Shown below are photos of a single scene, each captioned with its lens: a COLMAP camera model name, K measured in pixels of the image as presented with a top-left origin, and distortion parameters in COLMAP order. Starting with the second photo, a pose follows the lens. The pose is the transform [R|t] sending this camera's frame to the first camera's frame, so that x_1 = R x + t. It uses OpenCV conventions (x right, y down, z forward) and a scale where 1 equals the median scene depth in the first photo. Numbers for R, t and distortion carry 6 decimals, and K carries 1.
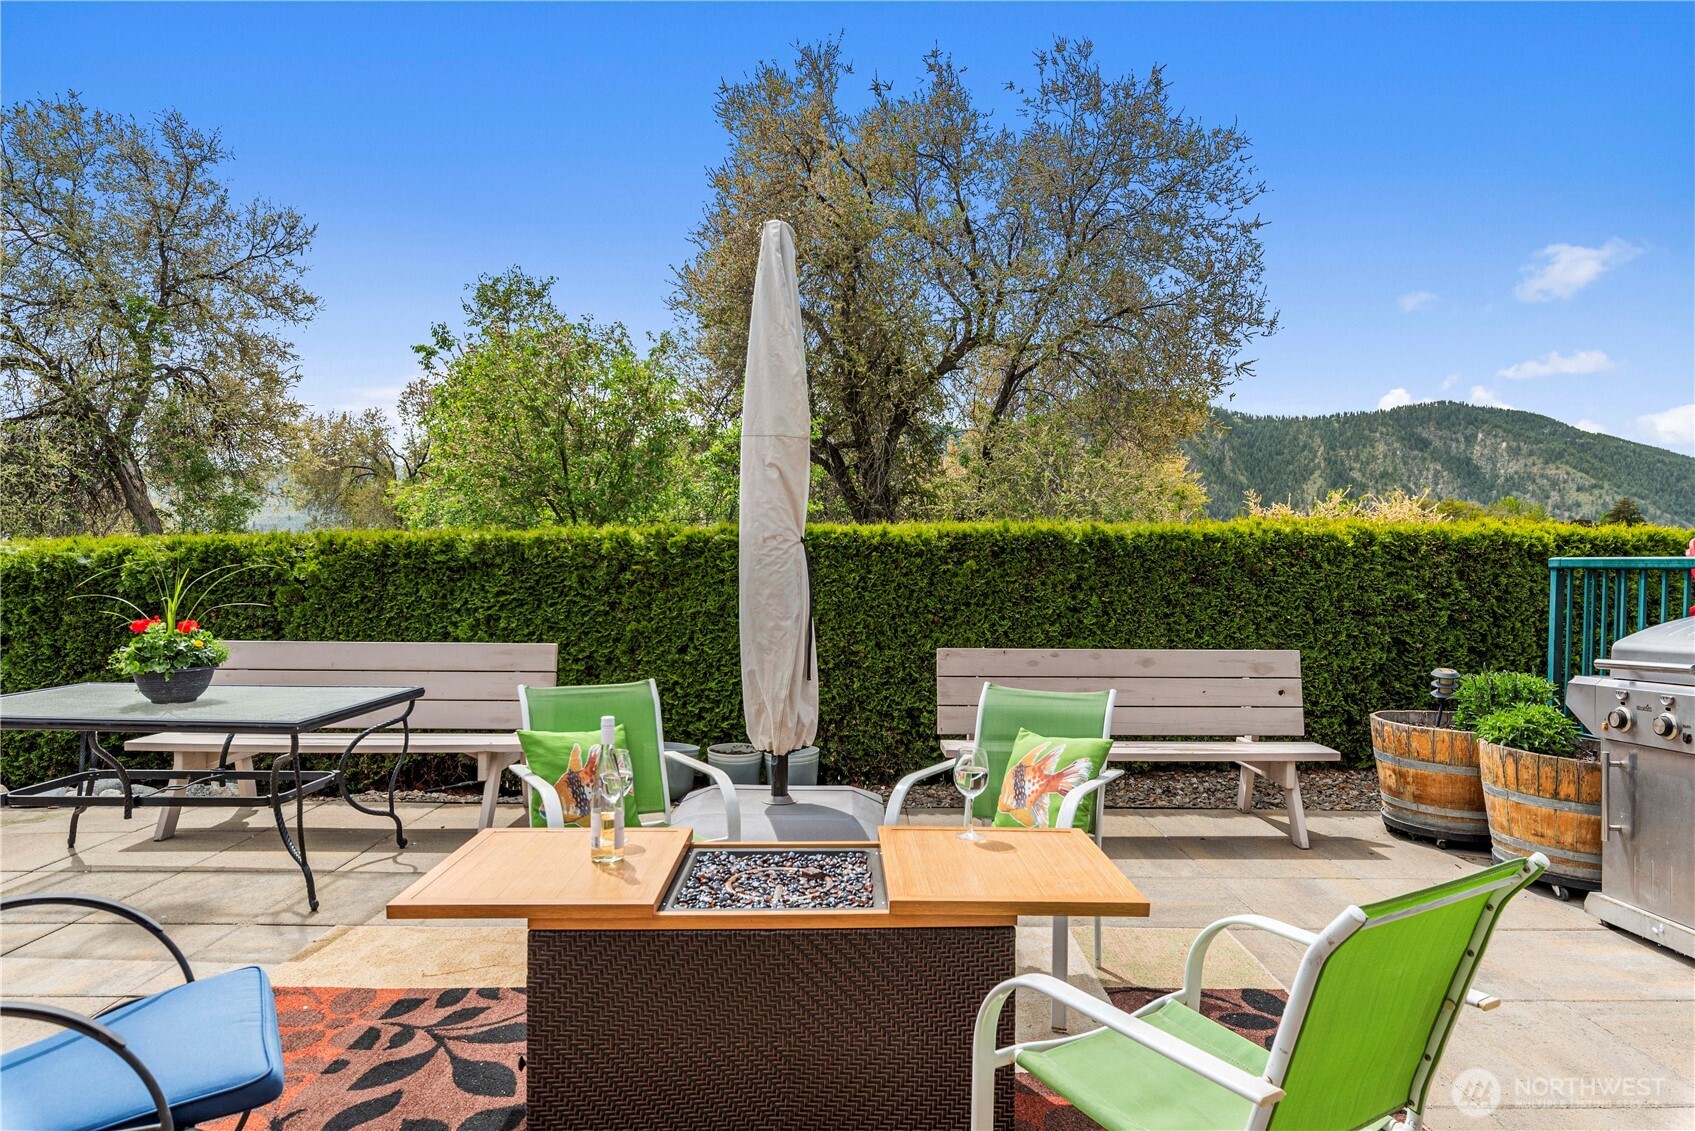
lens RADIAL K [[1021.8, 0, 866.3], [0, 1021.8, 578.8], [0, 0, 1]] dist [-0.004275, 0.008461]
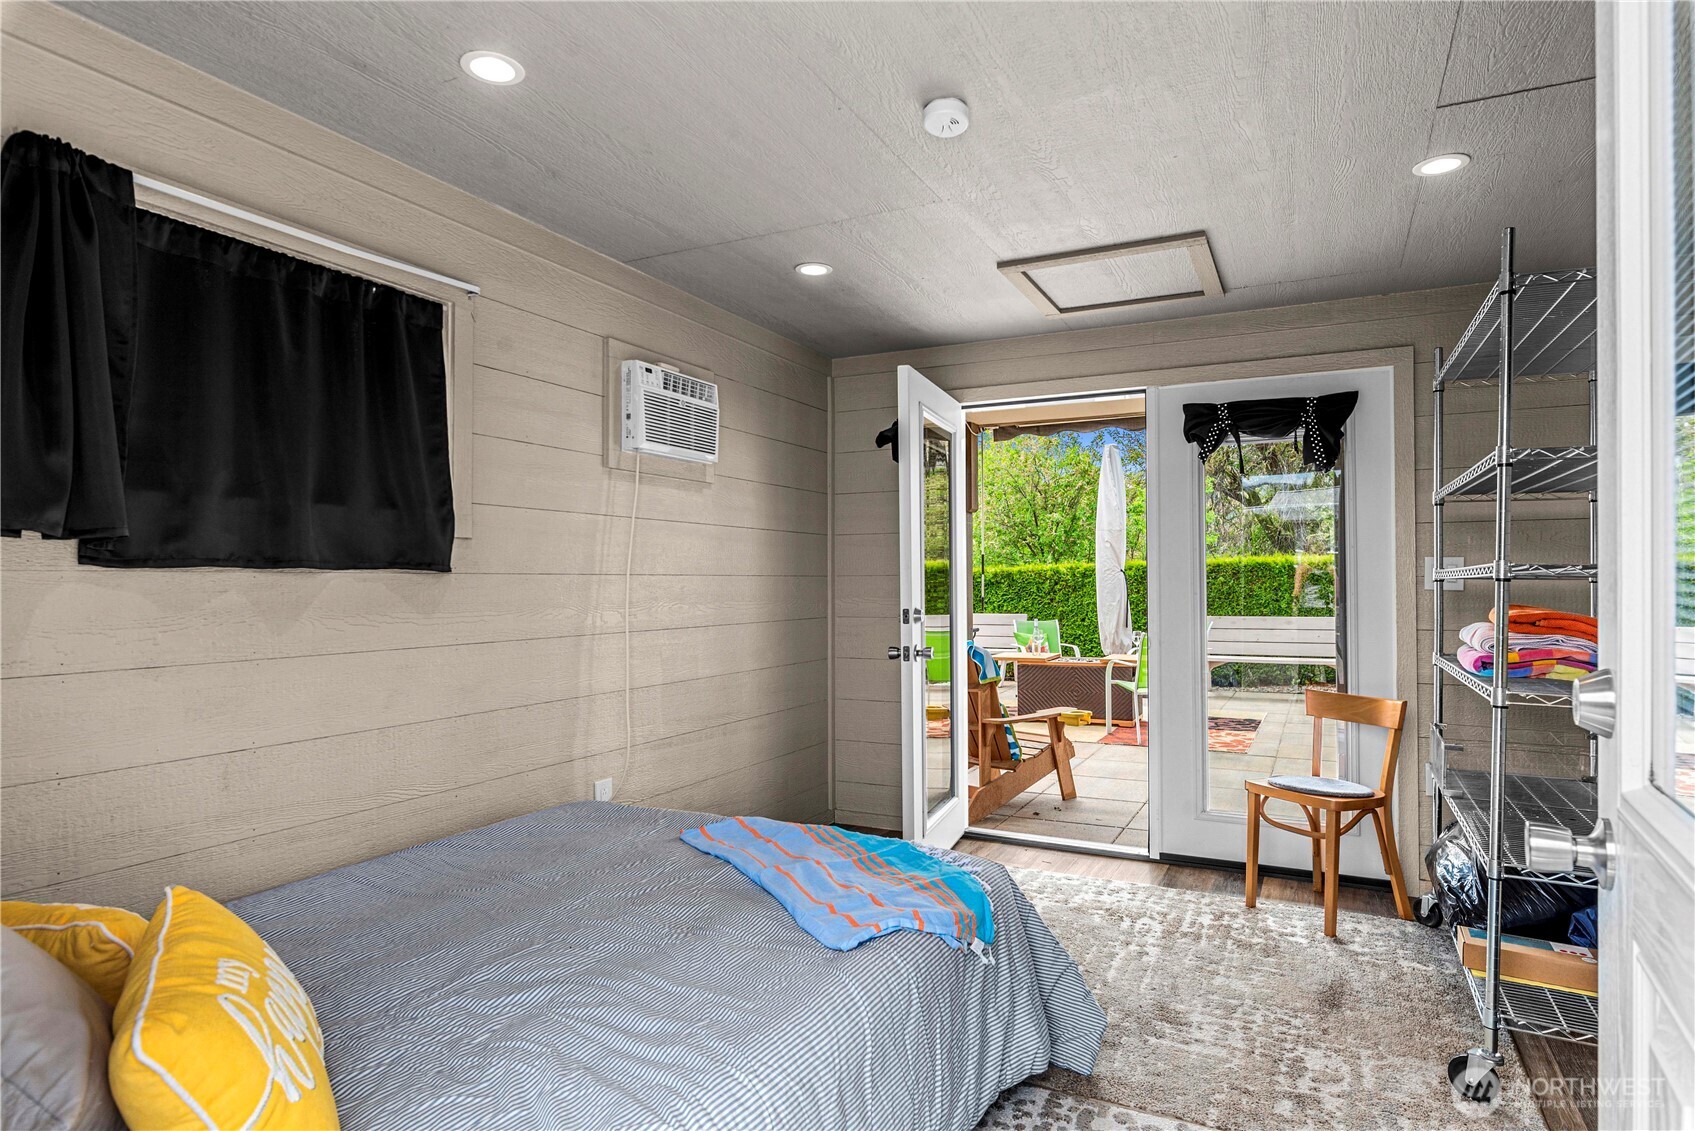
lens RADIAL K [[986.1, 0, 846.0], [0, 986.1, 574.2], [0, 0, 1]] dist [-0.000571, -0.000082]
pose [[0.883355, -0.018654, -0.468333, 0.362747], [0.006764, 0.999611, -0.027057, 0.024626], [0.468656, 0.020733, 0.883137, -1.110795]]
